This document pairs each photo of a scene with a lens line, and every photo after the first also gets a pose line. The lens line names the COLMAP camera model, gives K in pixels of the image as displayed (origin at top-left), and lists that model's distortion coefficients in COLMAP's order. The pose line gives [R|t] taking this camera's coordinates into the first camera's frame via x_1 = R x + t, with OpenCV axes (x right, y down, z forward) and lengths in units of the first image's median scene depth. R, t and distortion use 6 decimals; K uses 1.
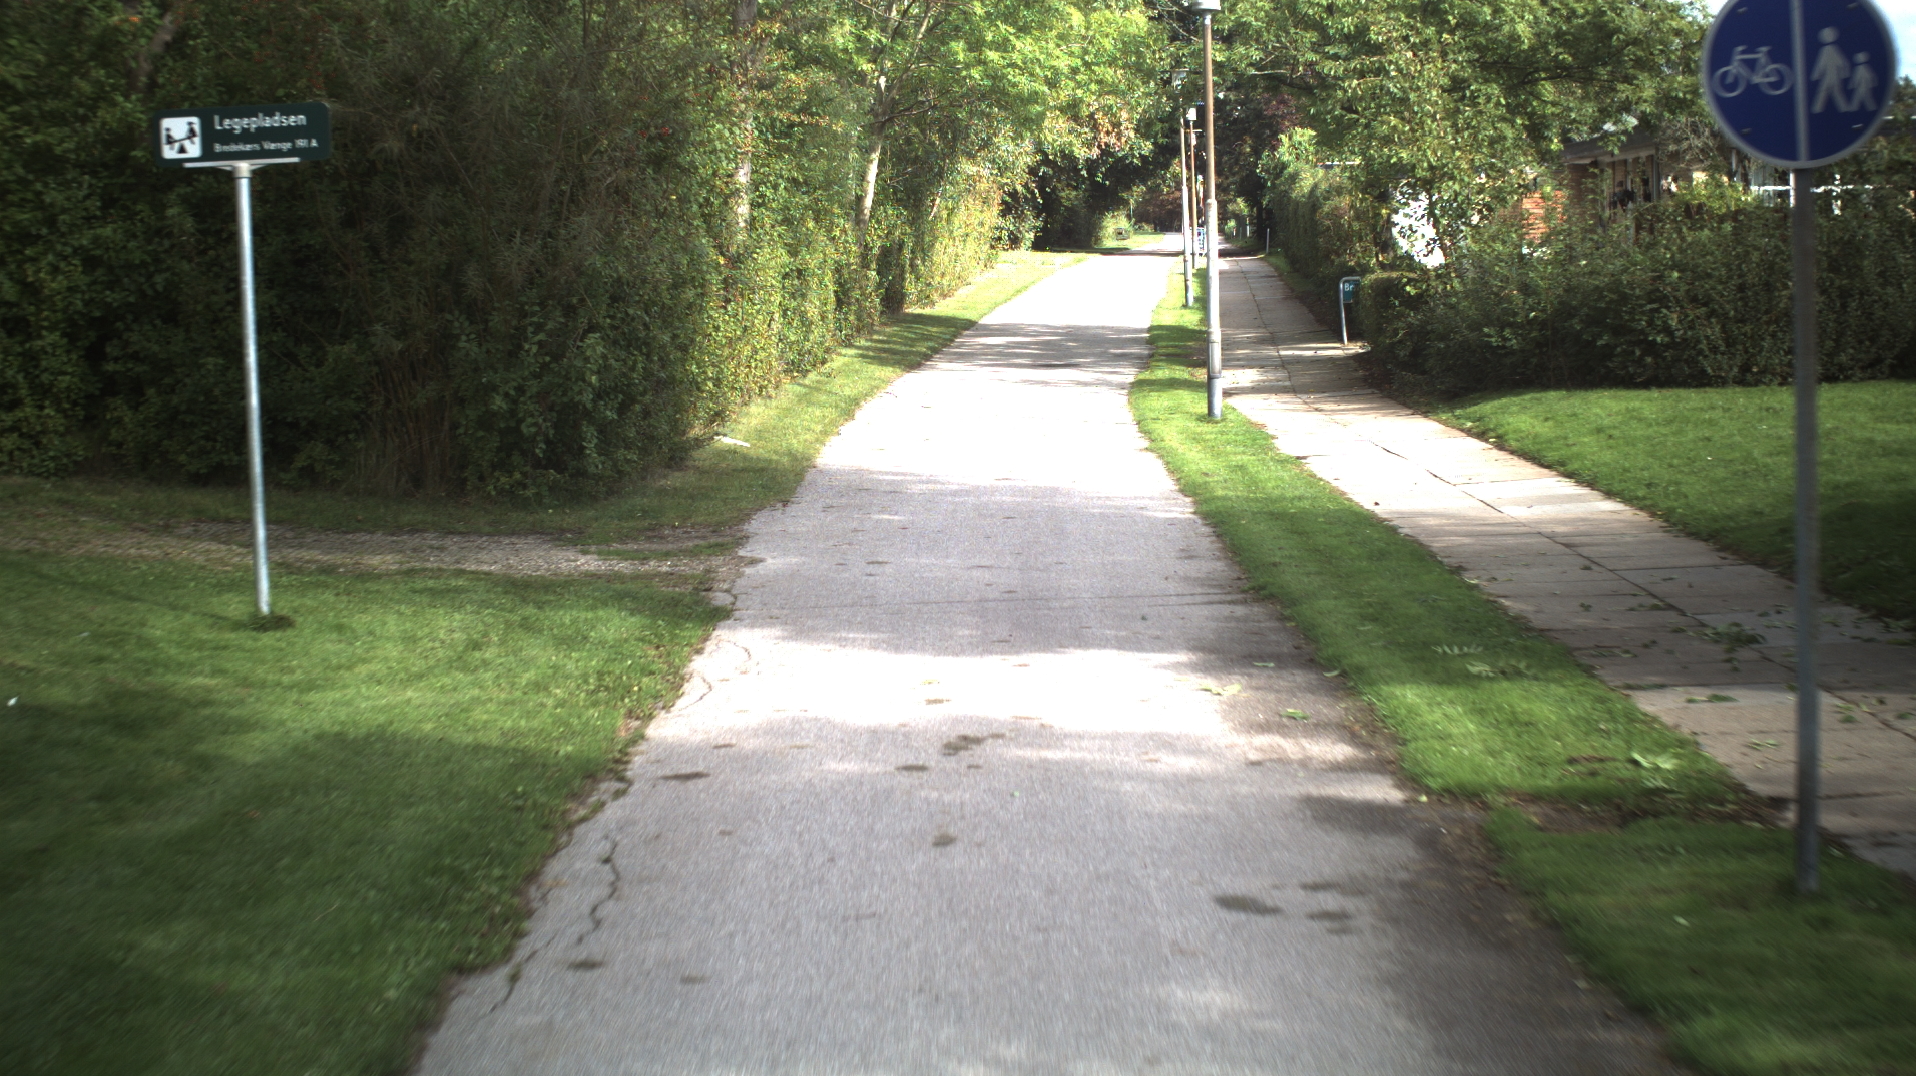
lens RADIAL K [[3705.7, 0, 958.0], [0, 3705.7, 538.0], [0, 0, 1]] dist [-0.295299, 0.377821]
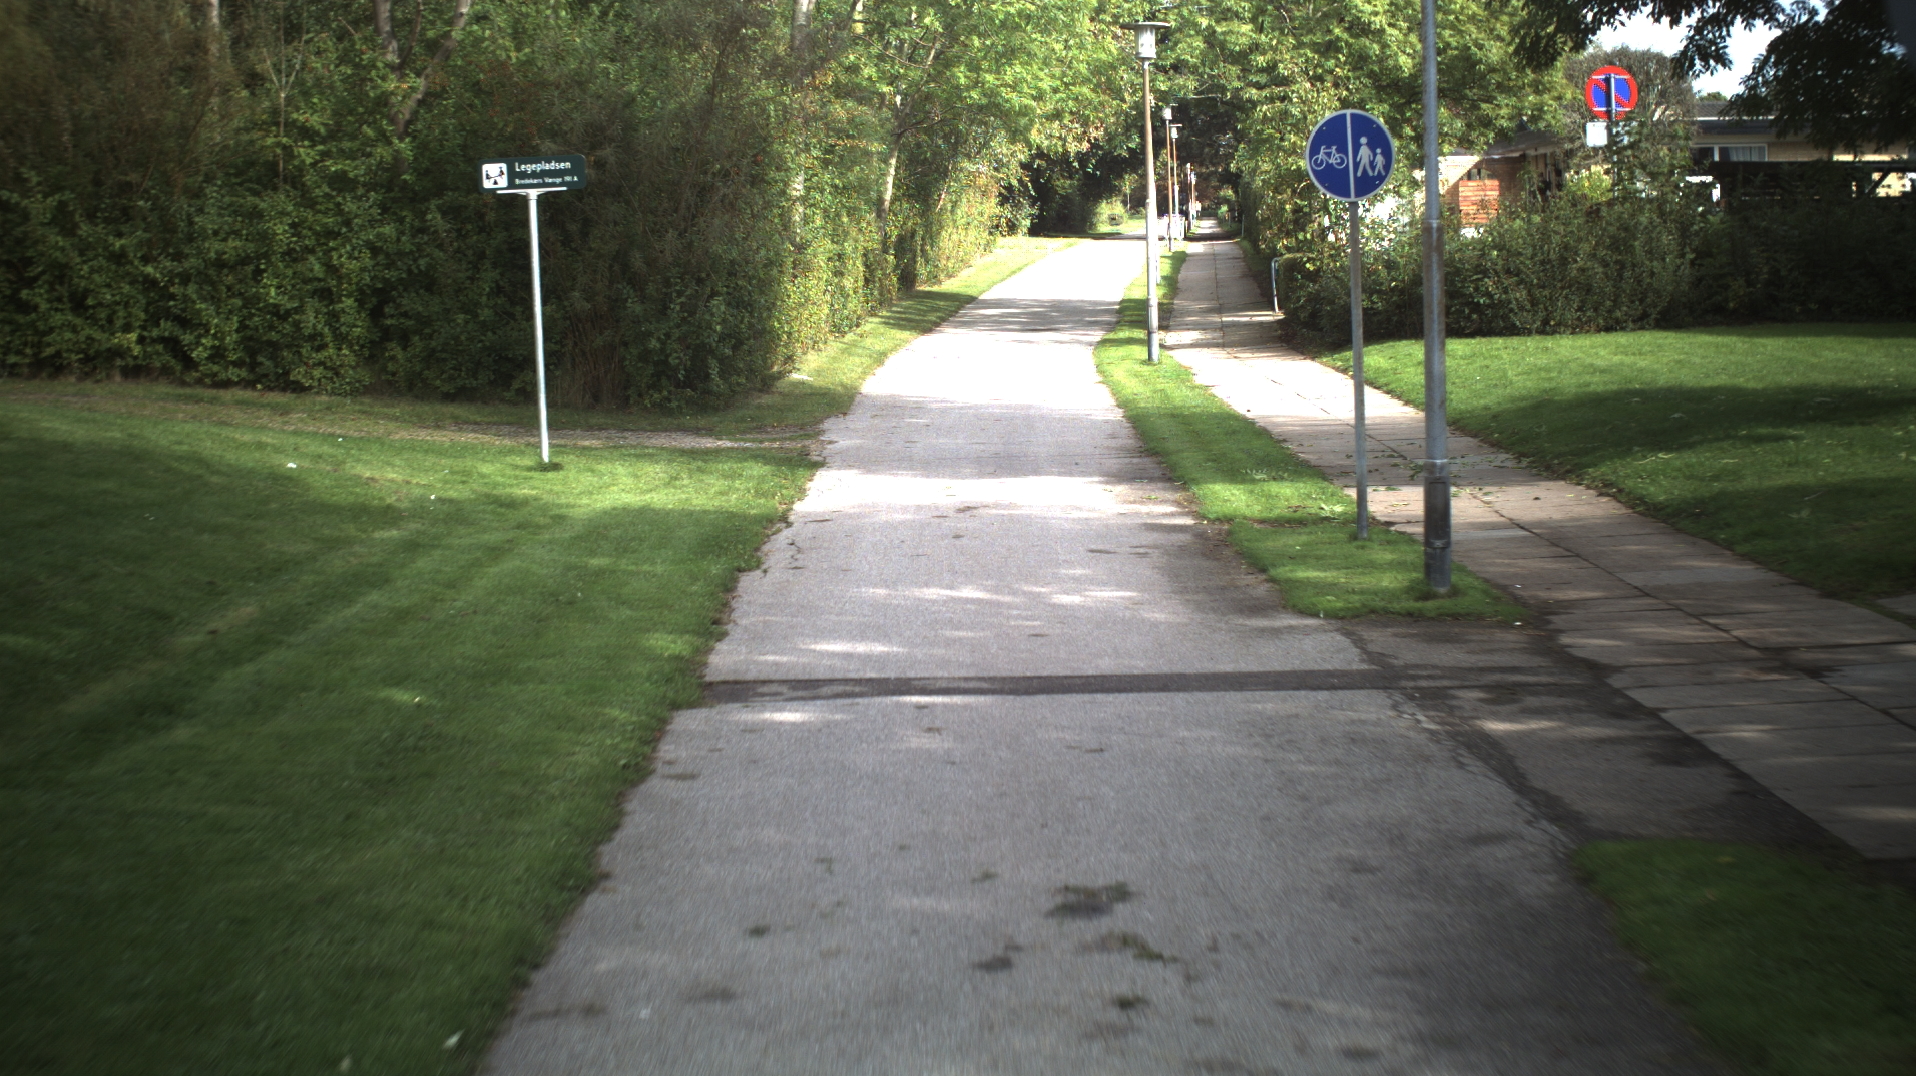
lens RADIAL K [[3705.7, 0, 958.0], [0, 3705.7, 538.0], [0, 0, 1]] dist [-0.295299, 0.377821]
pose [[0.999980, -0.006269, -0.001053, -0.000492], [0.006273, 0.999972, 0.004118, 0.022722], [0.001027, -0.004124, 0.999991, -0.308077]]
